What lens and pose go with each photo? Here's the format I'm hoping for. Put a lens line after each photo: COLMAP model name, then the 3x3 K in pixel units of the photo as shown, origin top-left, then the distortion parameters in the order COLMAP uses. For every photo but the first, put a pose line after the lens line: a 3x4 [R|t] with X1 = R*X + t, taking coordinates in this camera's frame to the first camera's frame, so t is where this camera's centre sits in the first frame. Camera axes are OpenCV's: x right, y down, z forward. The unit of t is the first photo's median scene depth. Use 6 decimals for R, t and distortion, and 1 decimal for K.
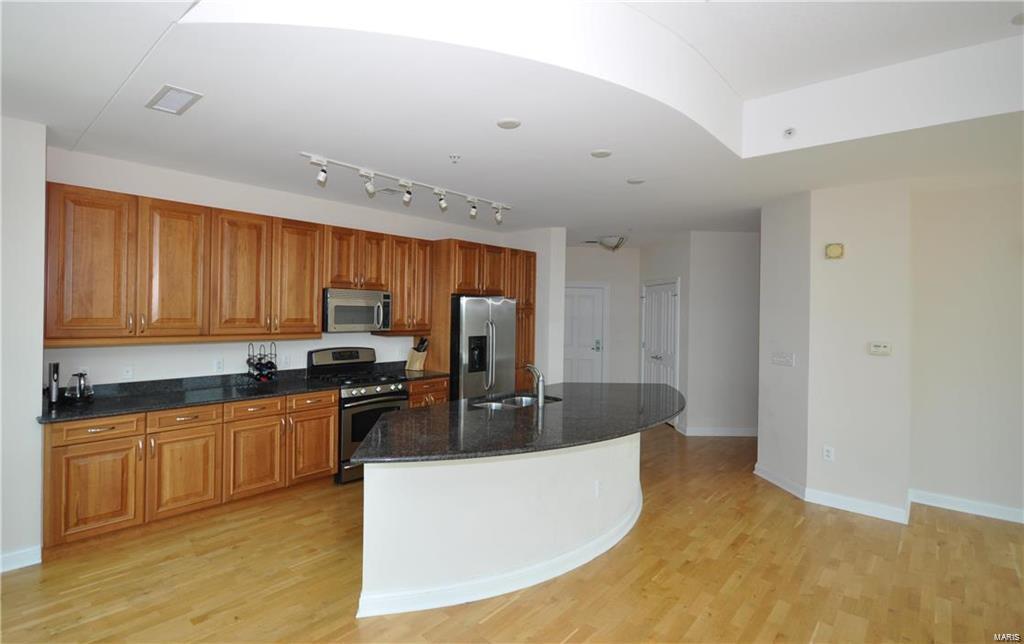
lens RADIAL K [[489.3, 0, 512.0], [0, 489.3, 322.0], [0, 0, 1]] dist [0.000200, 0.000009]
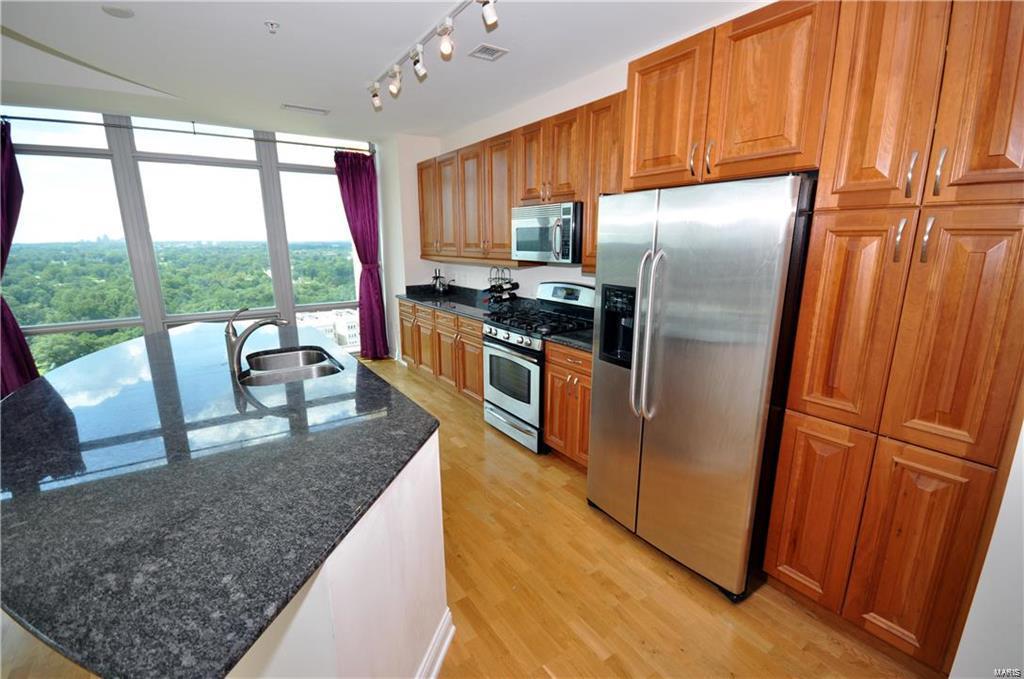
lens RADIAL K [[449.0, 0, 512.0], [0, 449.0, 339.5], [0, 0, 1]] dist [0.001000, 0.000151]
pose [[-0.263175, 0.203741, -0.942989, 0.398441], [-0.015259, 0.976445, 0.215228, -0.012893], [0.964628, 0.071032, -0.253867, 1.176850]]
